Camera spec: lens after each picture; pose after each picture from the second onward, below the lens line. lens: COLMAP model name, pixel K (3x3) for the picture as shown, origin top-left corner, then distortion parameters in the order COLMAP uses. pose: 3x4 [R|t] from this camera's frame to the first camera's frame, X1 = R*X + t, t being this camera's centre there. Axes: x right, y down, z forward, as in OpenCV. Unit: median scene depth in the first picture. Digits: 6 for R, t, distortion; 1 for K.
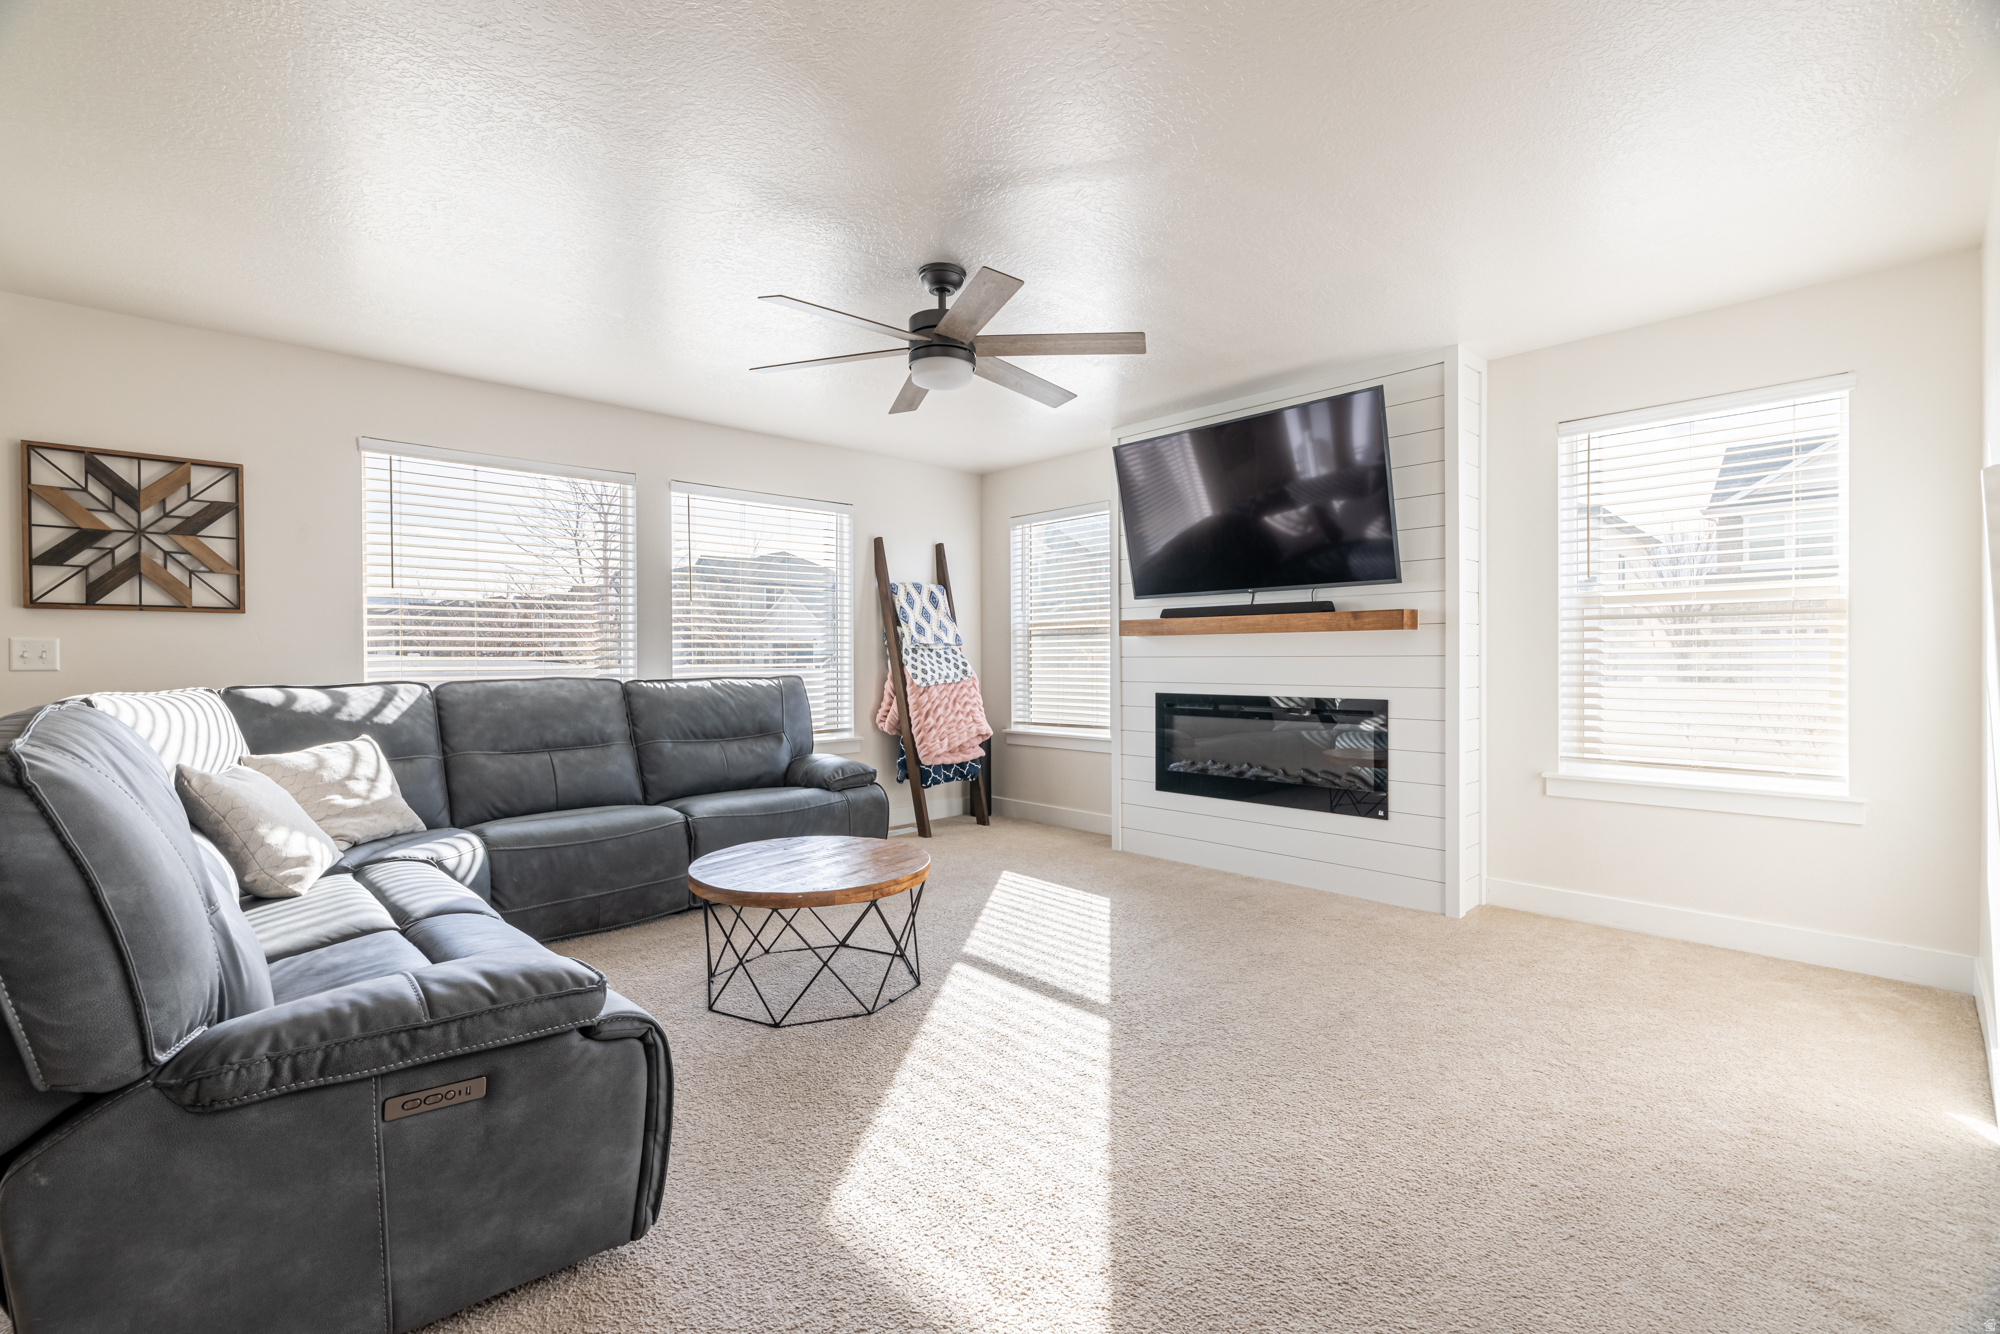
lens RADIAL K [[874.2, 0, 1000.4], [0, 874.2, 660.5], [0, 0, 1]] dist [-0.002049, -0.000560]
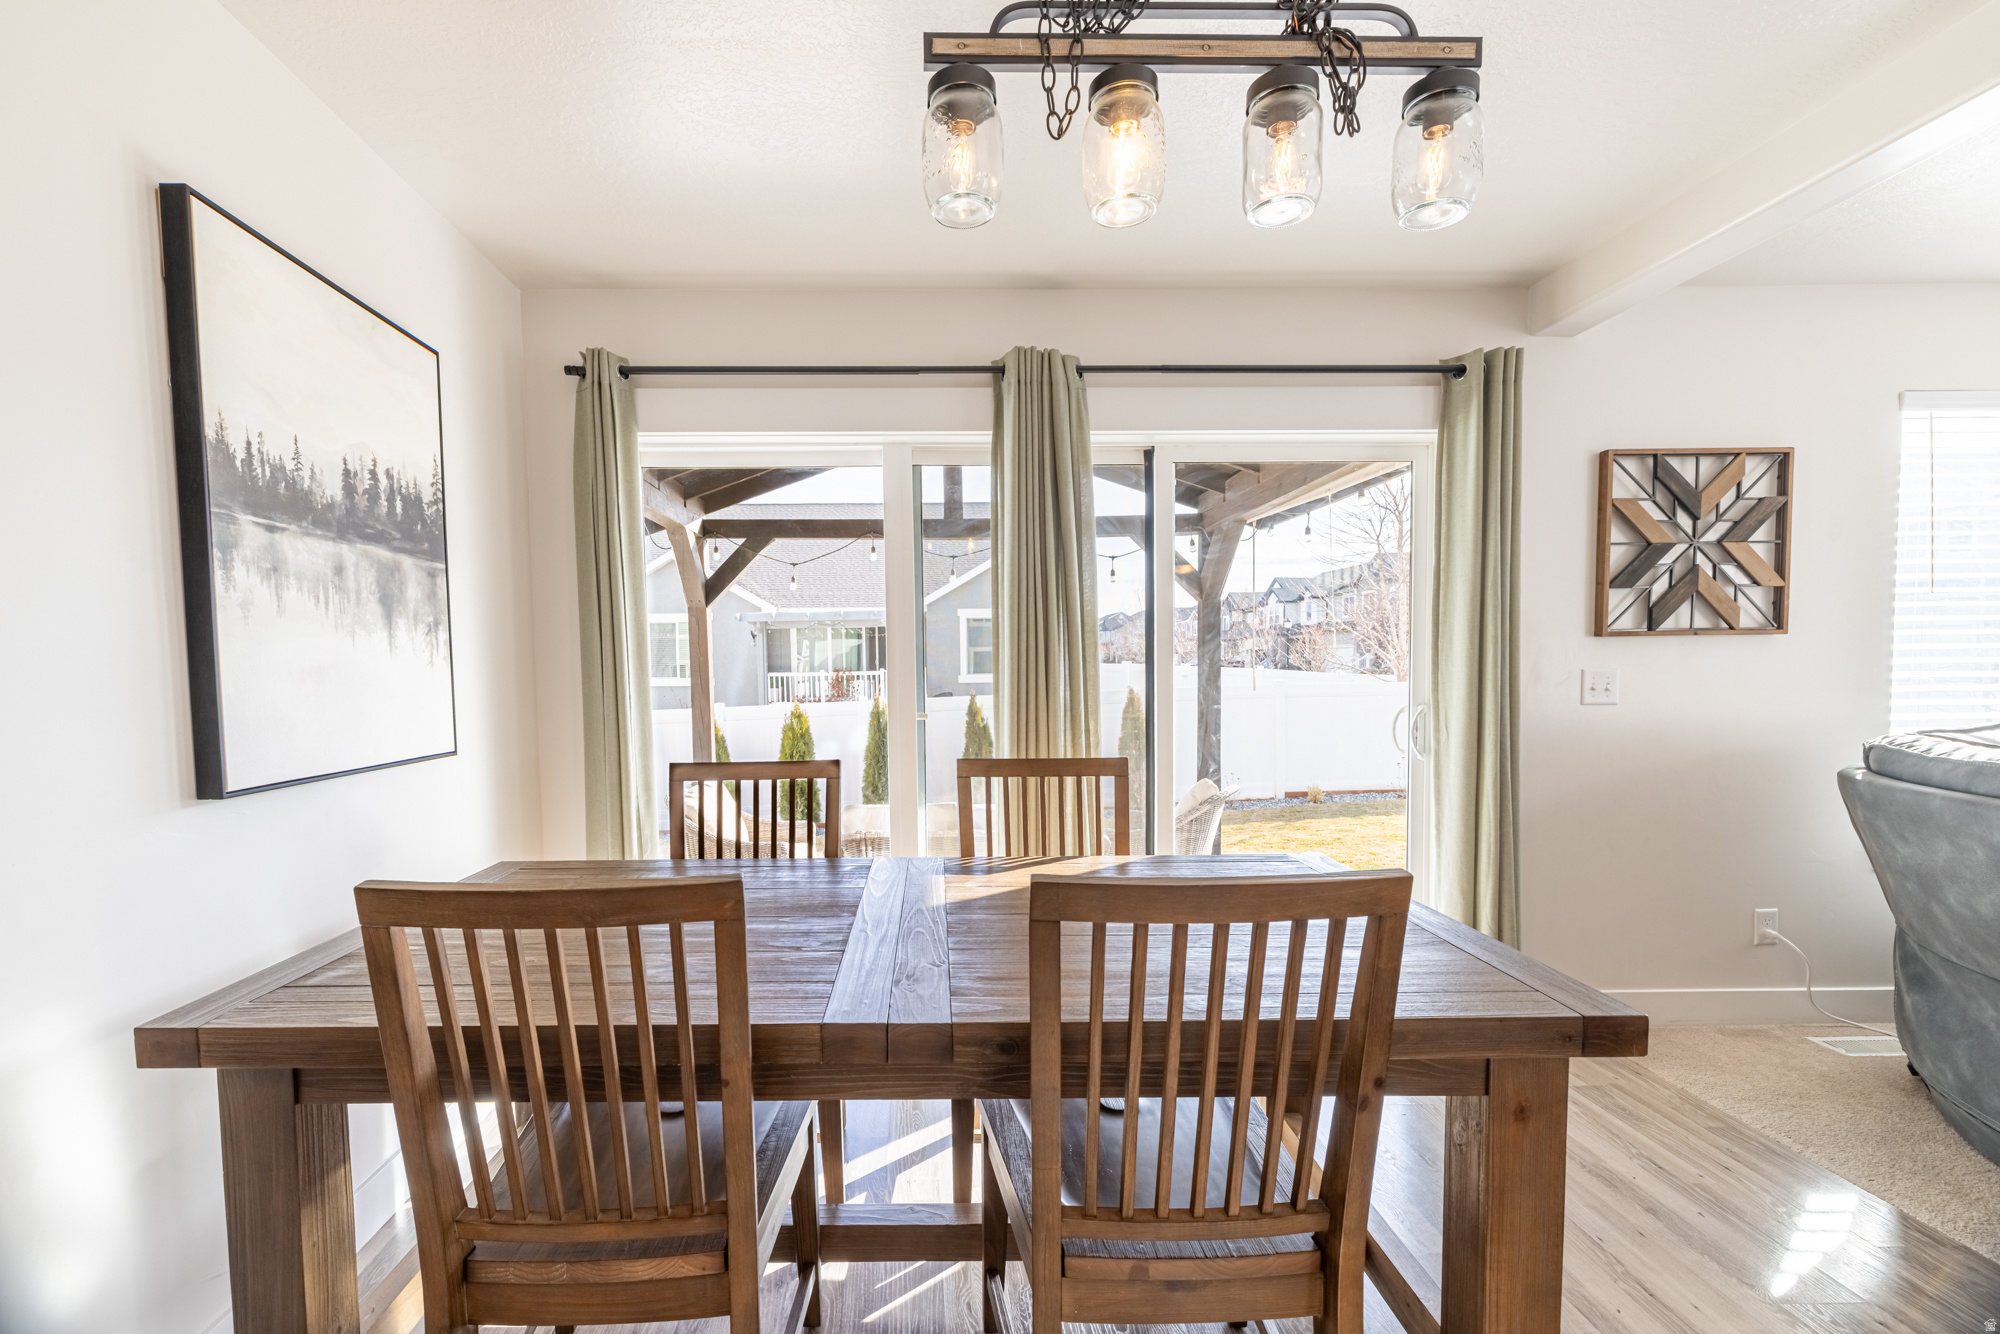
lens RADIAL K [[874.6, 0, 925.6], [0, 874.6, 721.4], [0, 0, 1]] dist [0.000307, 0.000021]
pose [[0.732417, 0.039307, -0.679721, -0.759603], [0.005165, 0.997983, 0.063277, -0.025283], [0.680837, -0.049856, 0.730736, -0.114141]]
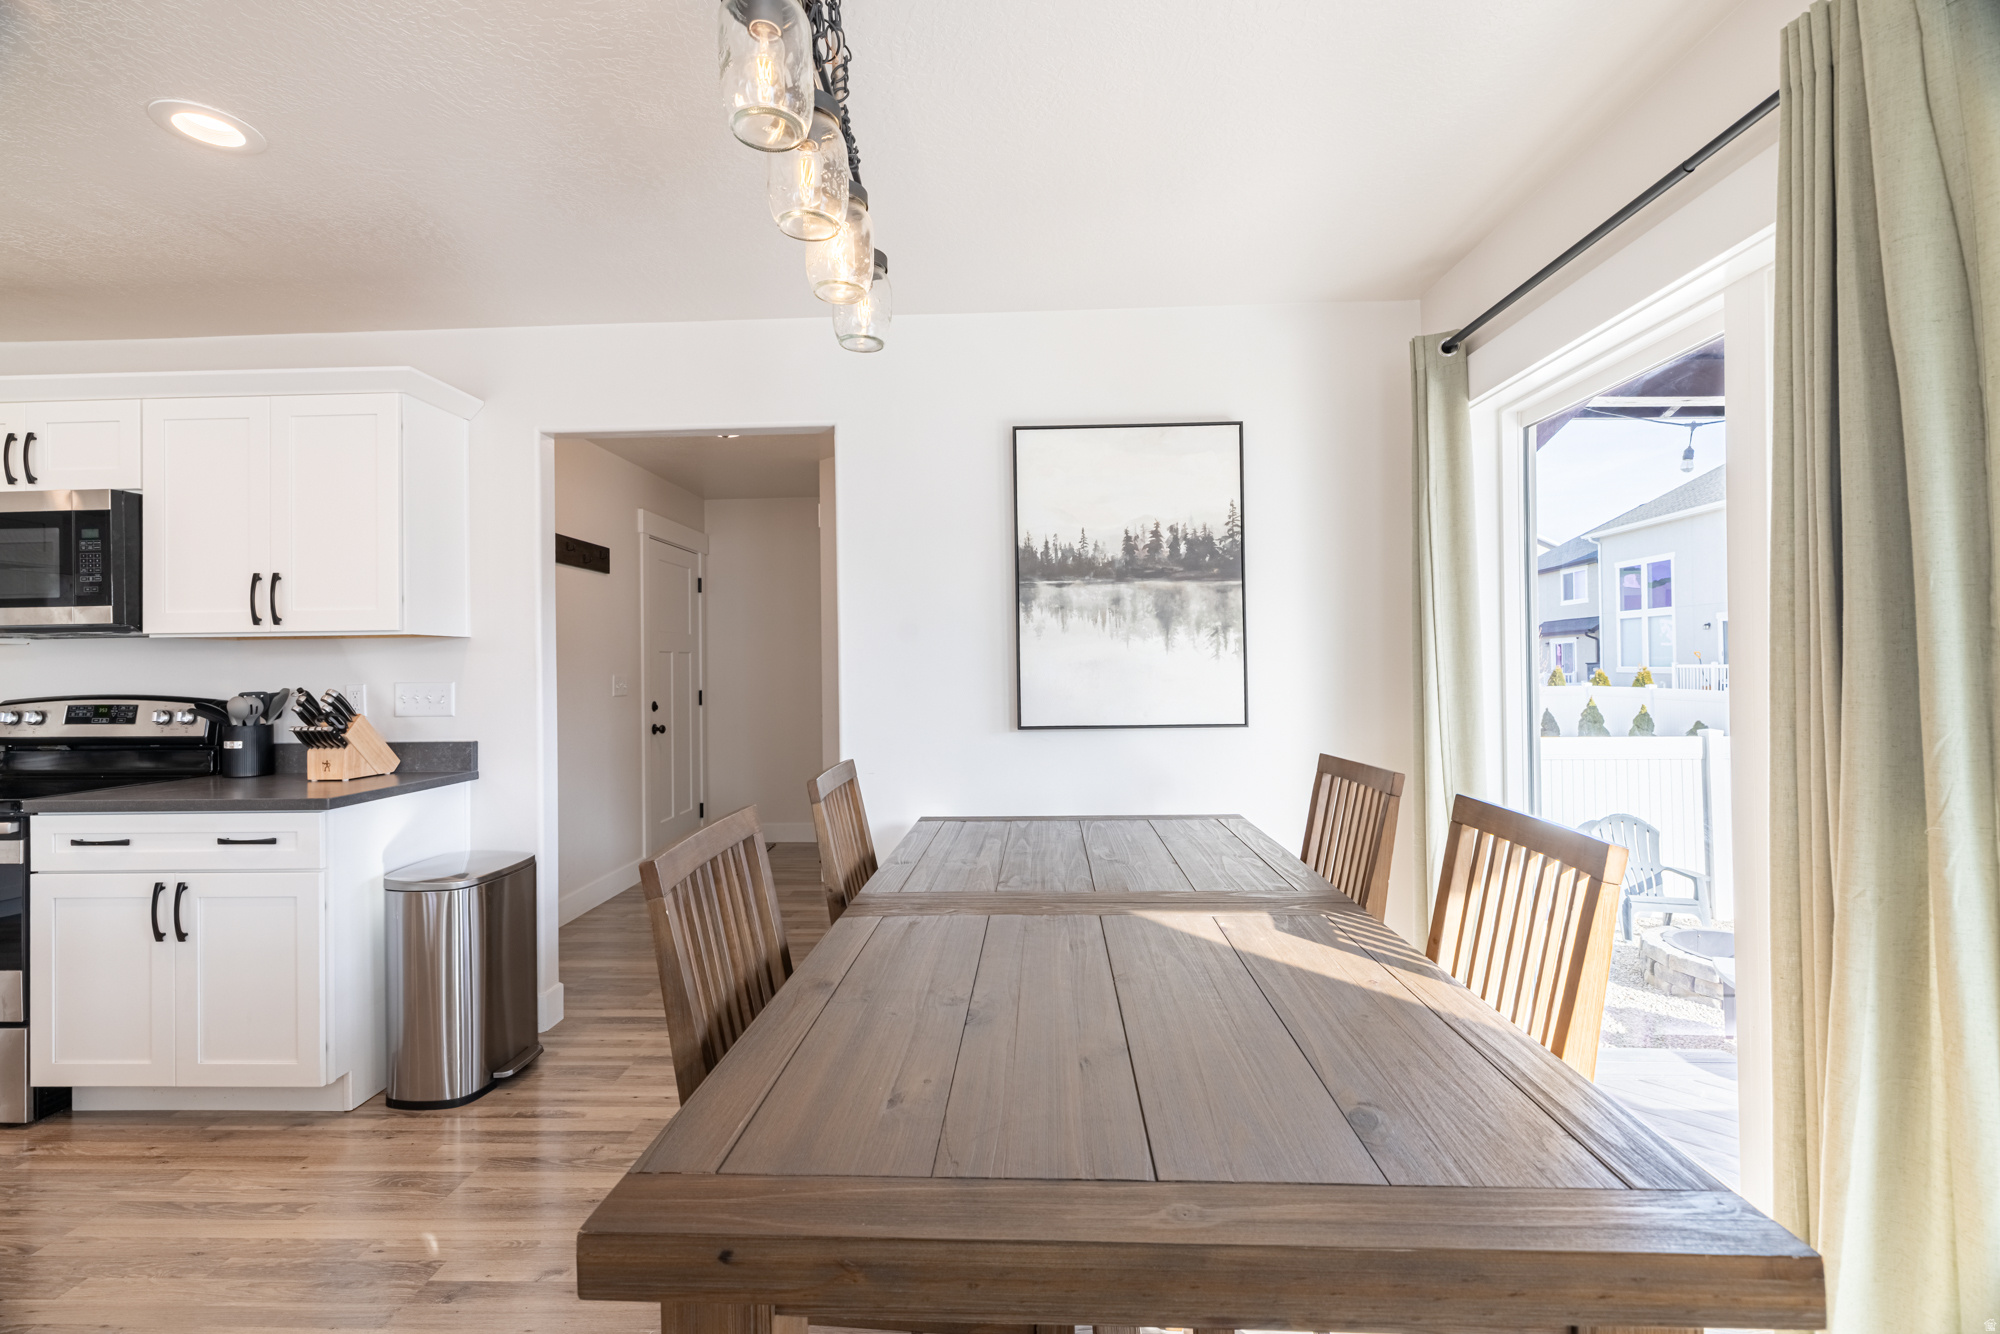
lens RADIAL K [[862.9, 0, 995.7], [0, 862.9, 661.1], [0, 0, 1]] dist [0.000318, 0.000775]
pose [[-0.714858, 0.010532, -0.699190, -0.717457], [0.016344, 0.999865, -0.001649, -0.026466], [0.699079, -0.012606, -0.714934, 0.436300]]
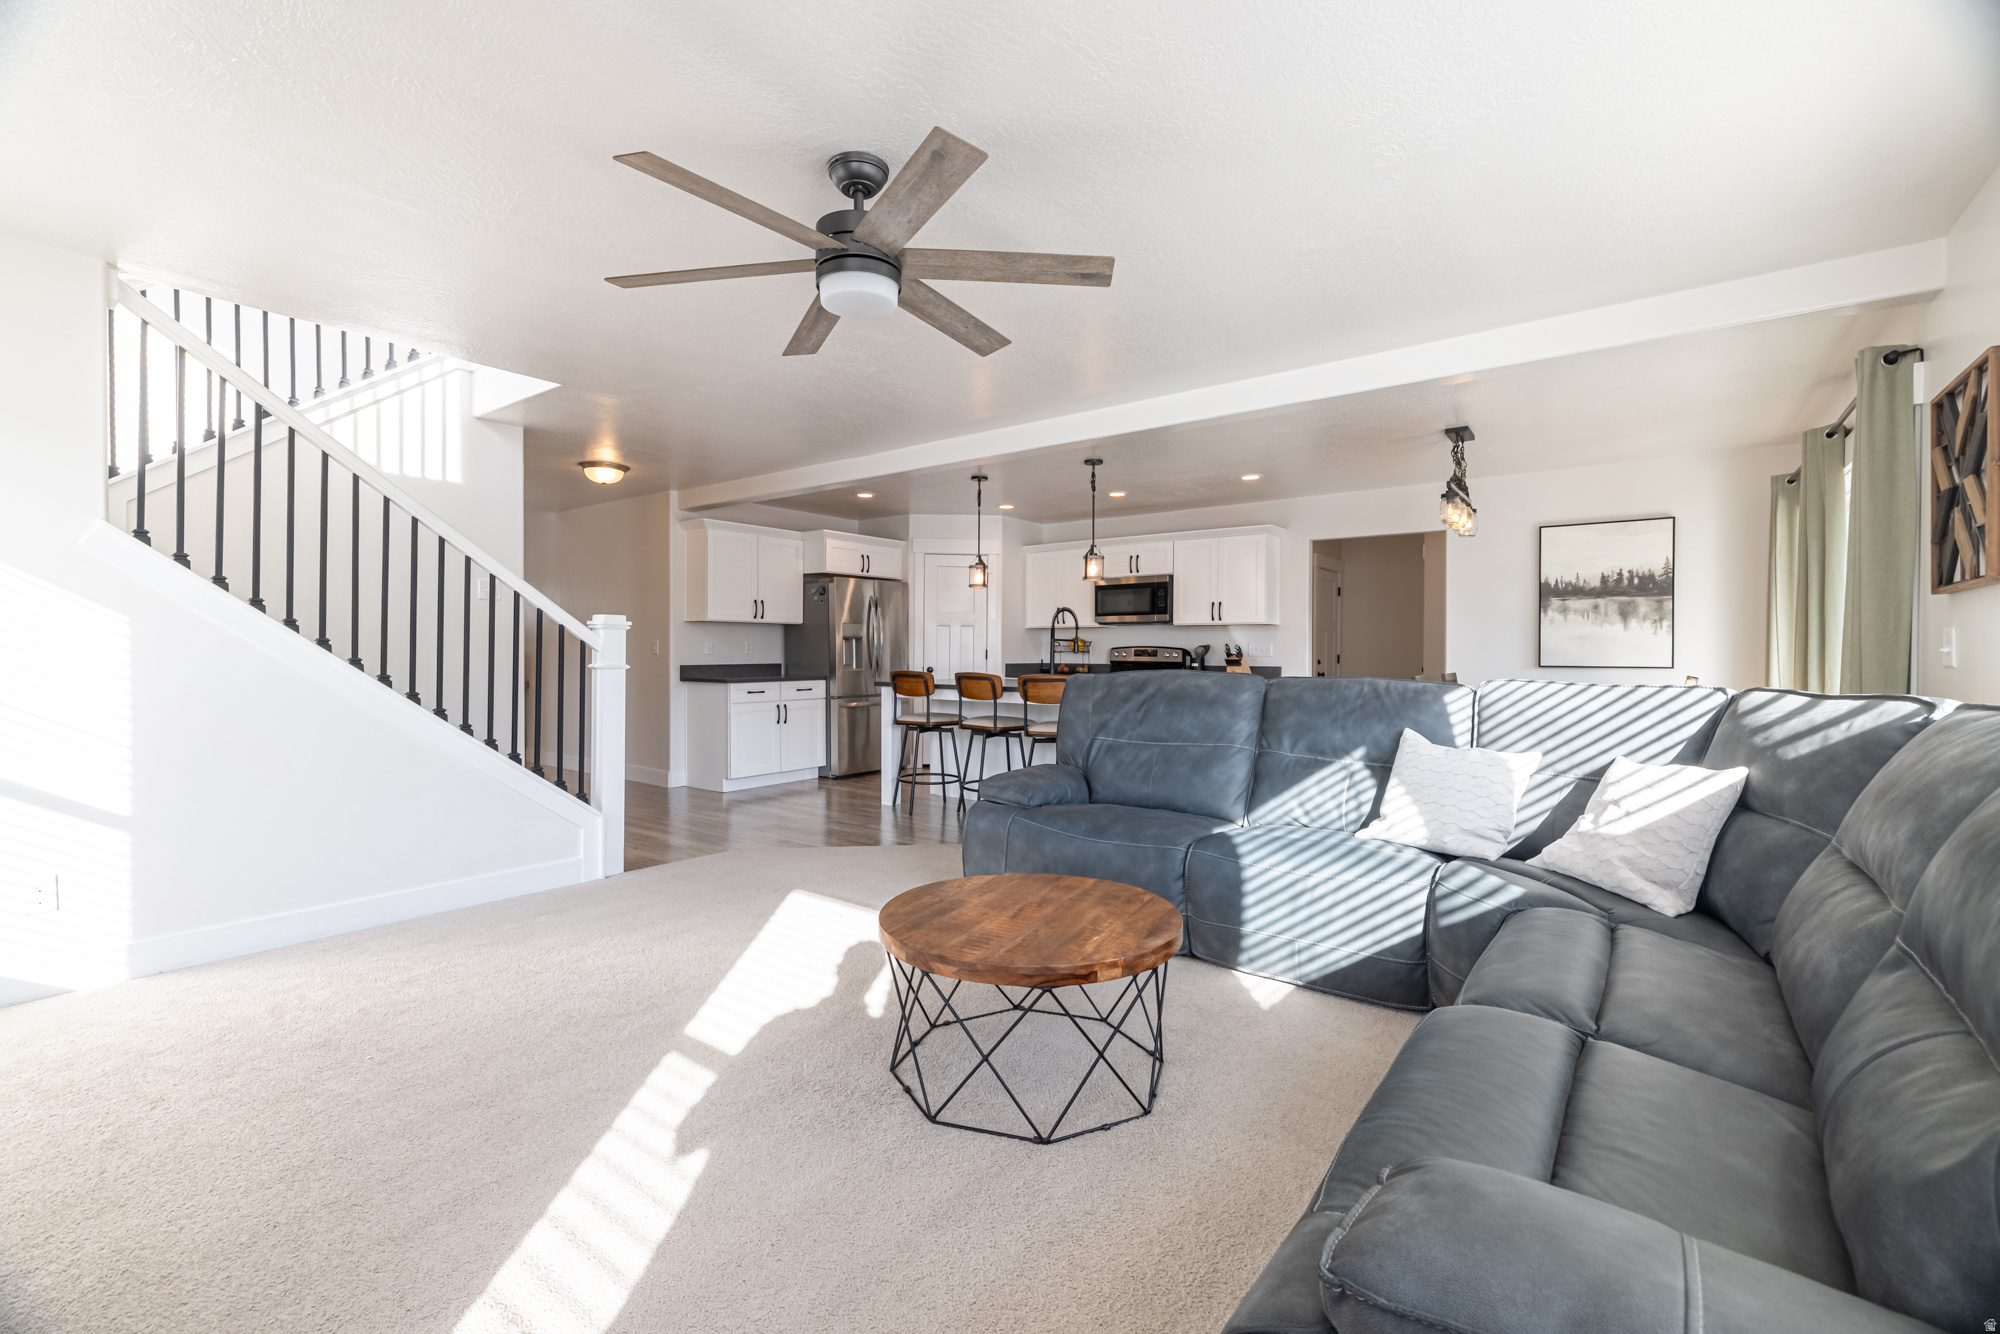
lens RADIAL K [[858.2, 0, 998.0], [0, 858.2, 662.0], [0, 0, 1]] dist [0.007721, 0.000231]
pose [[-0.987426, 0.004381, -0.158019, -0.049548], [0.002073, 0.999889, 0.014767, -0.005305], [0.158066, 0.014254, -0.987326, 1.282435]]
